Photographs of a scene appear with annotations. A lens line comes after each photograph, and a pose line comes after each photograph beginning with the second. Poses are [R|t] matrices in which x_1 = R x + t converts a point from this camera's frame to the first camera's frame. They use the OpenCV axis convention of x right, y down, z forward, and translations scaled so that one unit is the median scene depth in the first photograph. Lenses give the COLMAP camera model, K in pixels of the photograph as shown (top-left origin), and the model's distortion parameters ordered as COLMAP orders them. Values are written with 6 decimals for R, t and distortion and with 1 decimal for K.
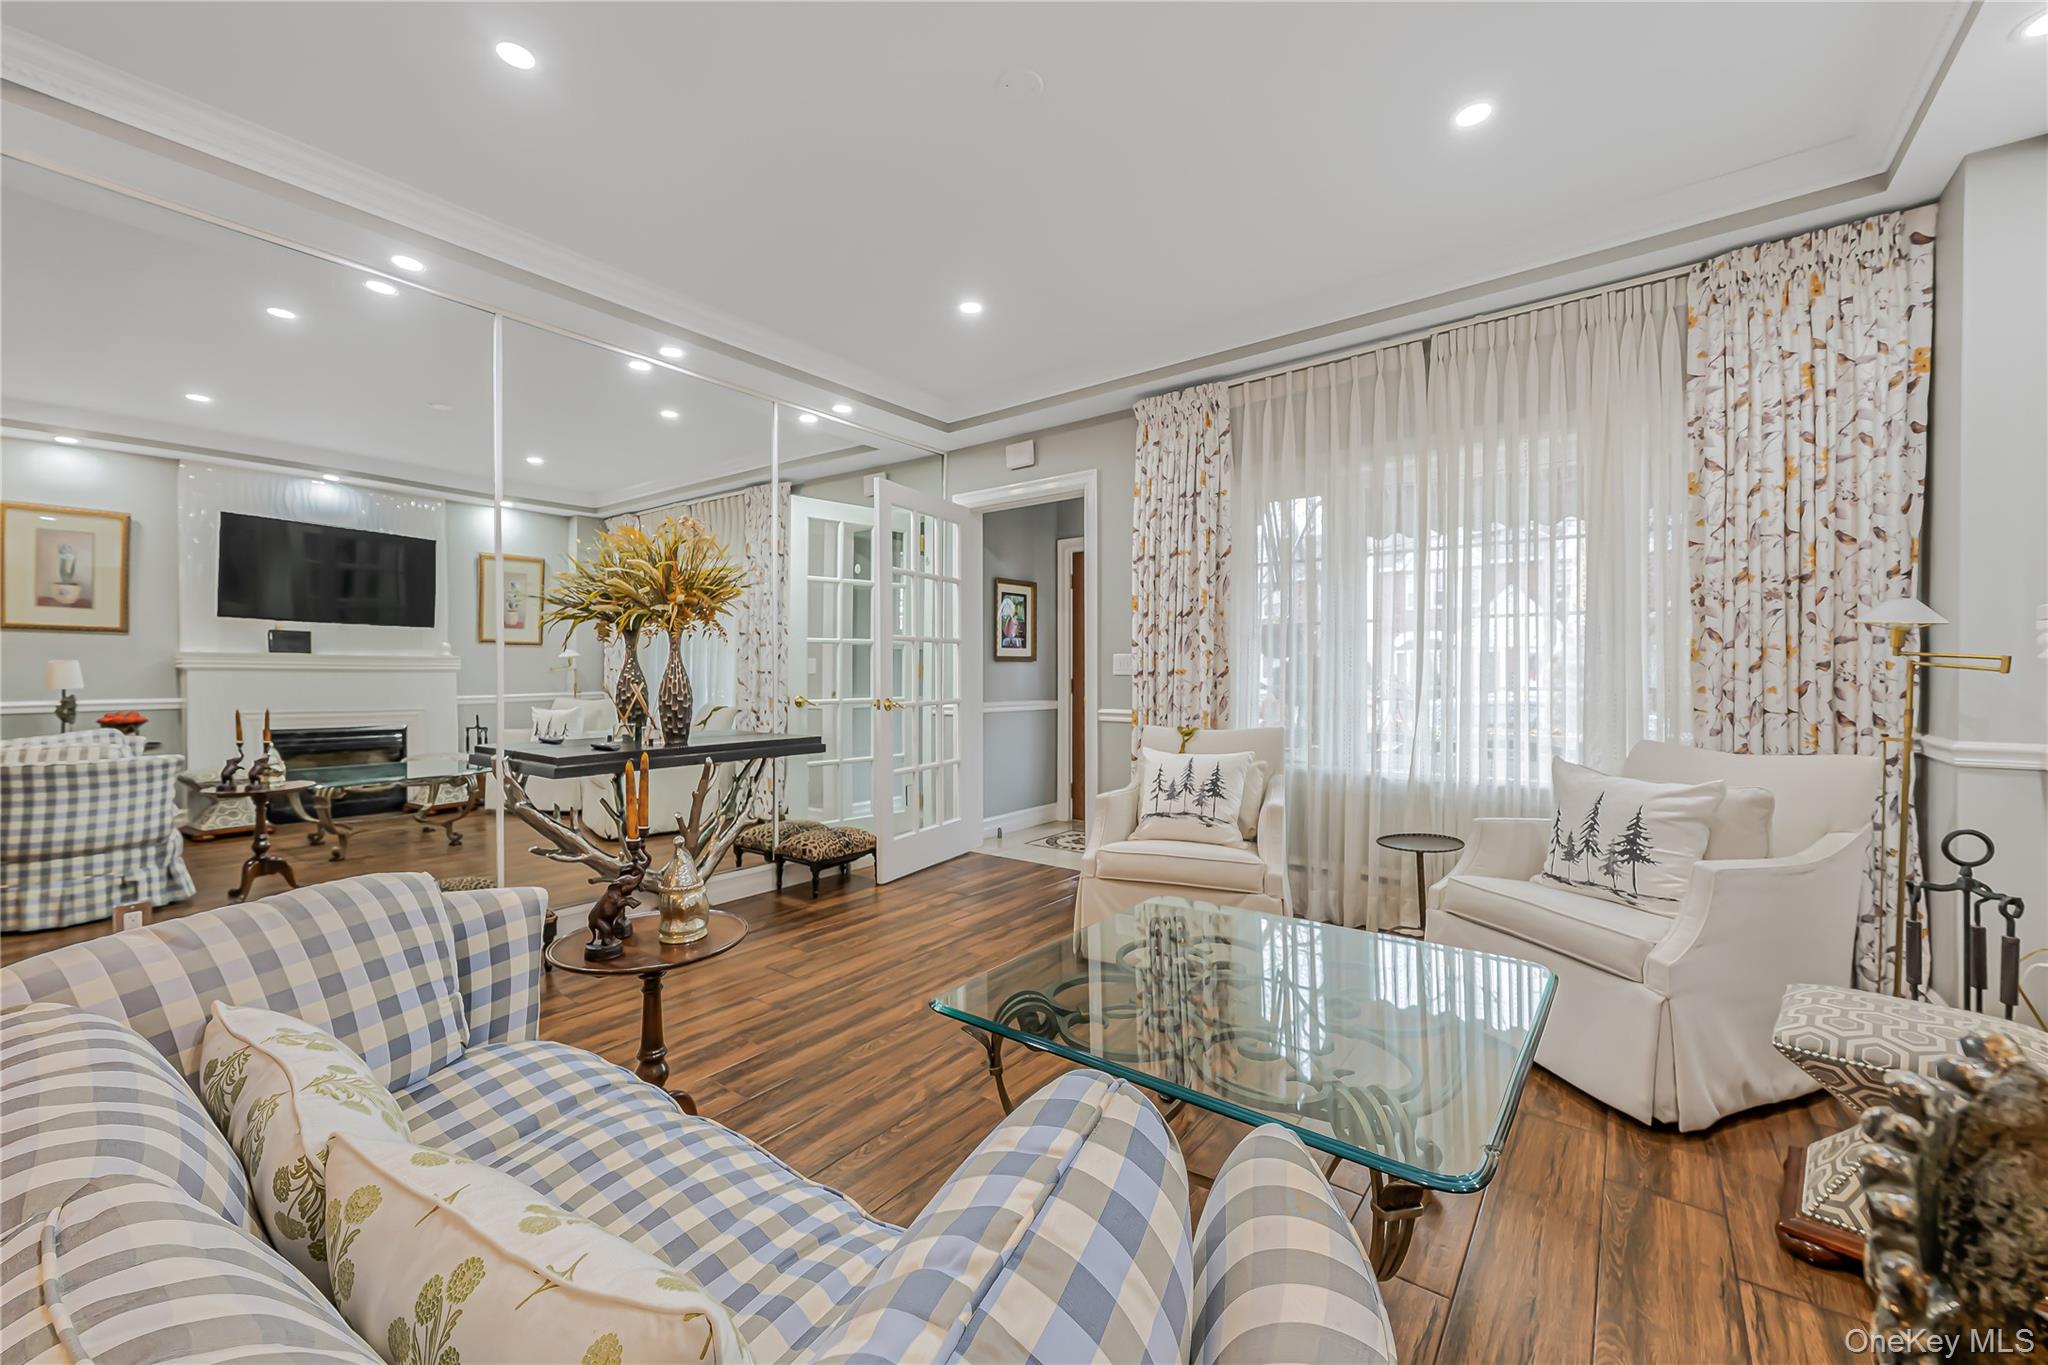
lens RADIAL K [[796.4, 0, 1024.0], [0, 796.4, 682.5], [0, 0, 1]] dist [0.000406, -0.000012]
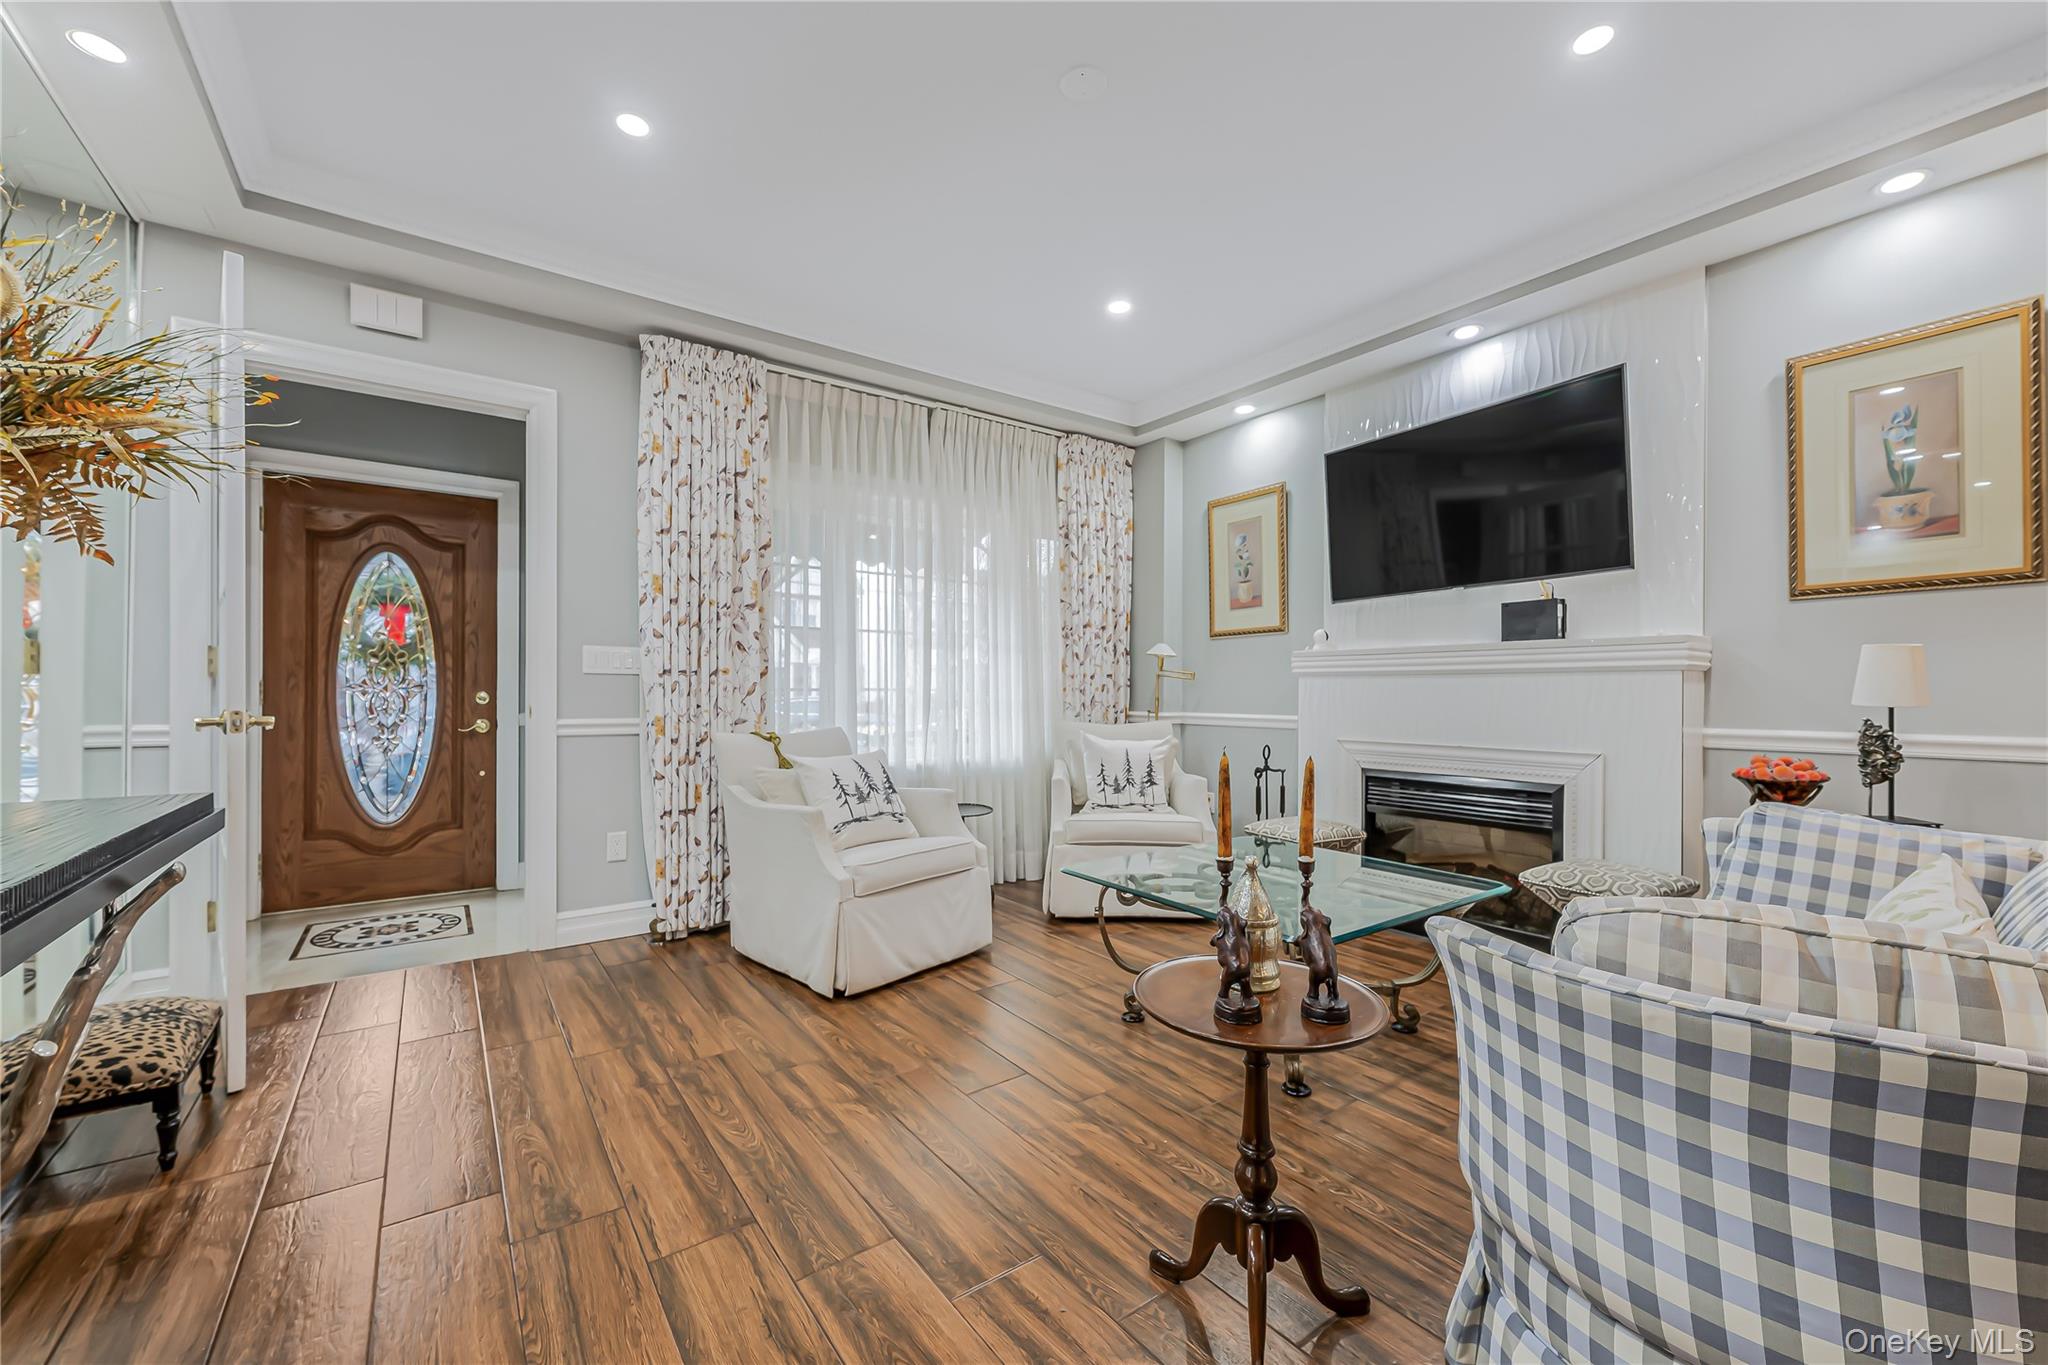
lens RADIAL K [[797.5, 0, 1009.7], [0, 797.5, 700.1], [0, 0, 1]] dist [-0.002430, -0.000310]
pose [[0.288279, -0.018968, 0.957358, -0.620826], [-0.005606, 0.999753, 0.021496, -0.001293], [-0.957530, -0.011564, 0.288102, 0.485616]]
